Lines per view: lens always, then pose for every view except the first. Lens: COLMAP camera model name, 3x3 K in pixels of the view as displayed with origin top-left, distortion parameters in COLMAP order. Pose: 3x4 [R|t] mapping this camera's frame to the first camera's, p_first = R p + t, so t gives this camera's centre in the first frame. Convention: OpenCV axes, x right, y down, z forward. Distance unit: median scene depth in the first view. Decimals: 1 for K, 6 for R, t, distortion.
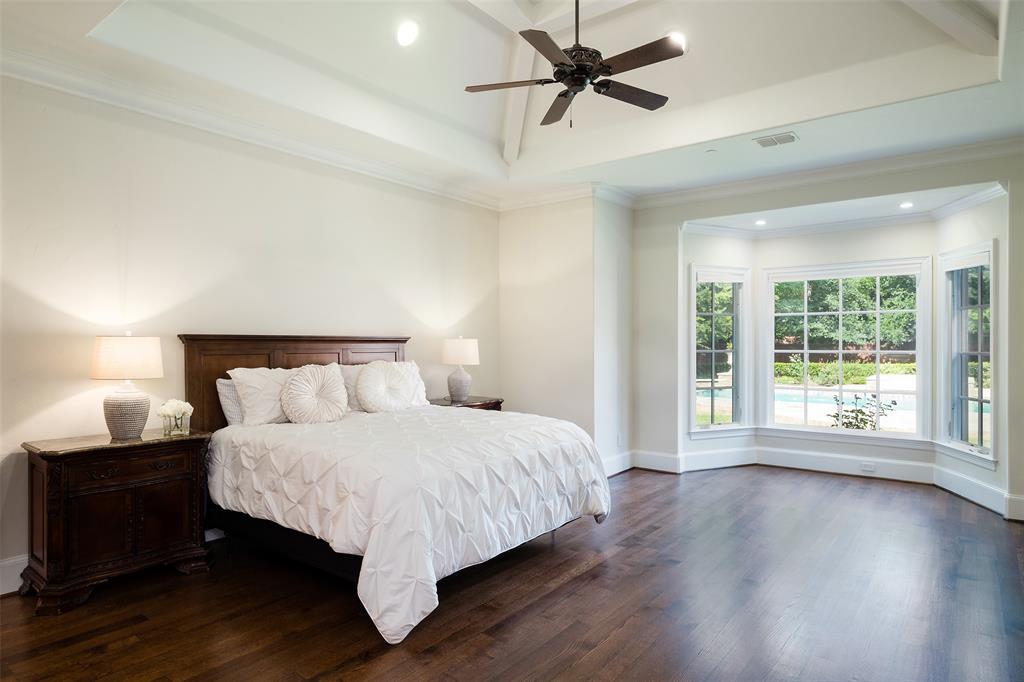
lens RADIAL K [[598.0, 0, 512.0], [0, 598.0, 341.0], [0, 0, 1]] dist [0.001103, 0.000009]
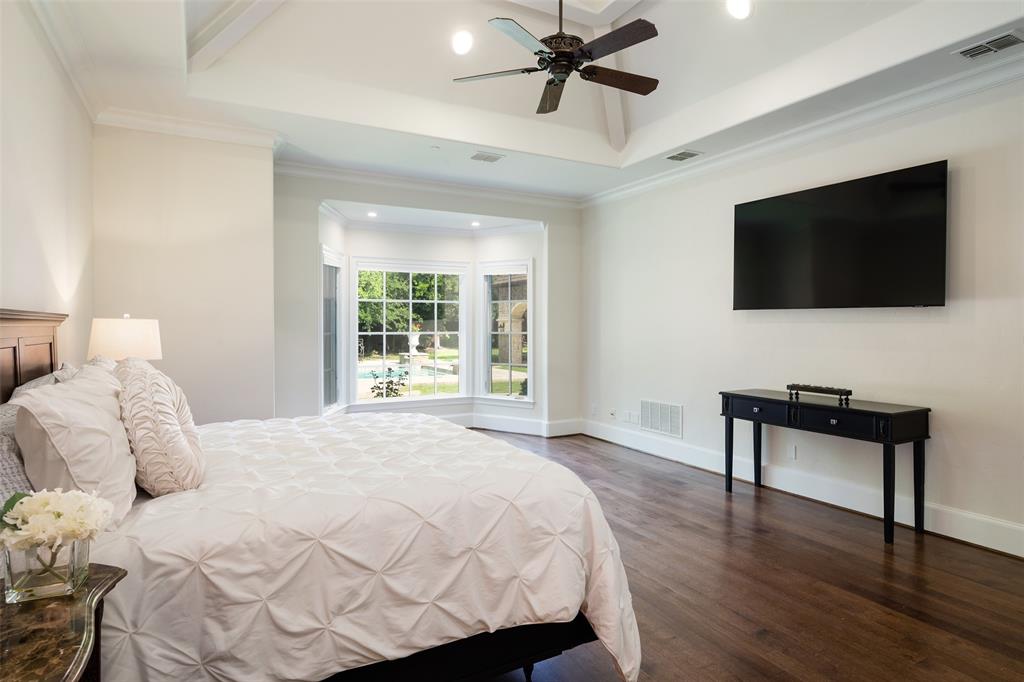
lens RADIAL K [[571.7, 0, 512.1], [0, 571.7, 317.0], [0, 0, 1]] dist [-0.006630, -0.000737]
pose [[0.399294, 0.011503, 0.916751, -0.673590], [-0.000772, 0.999925, -0.012210, 0.000109], [-0.916823, 0.004168, 0.399273, 0.562218]]
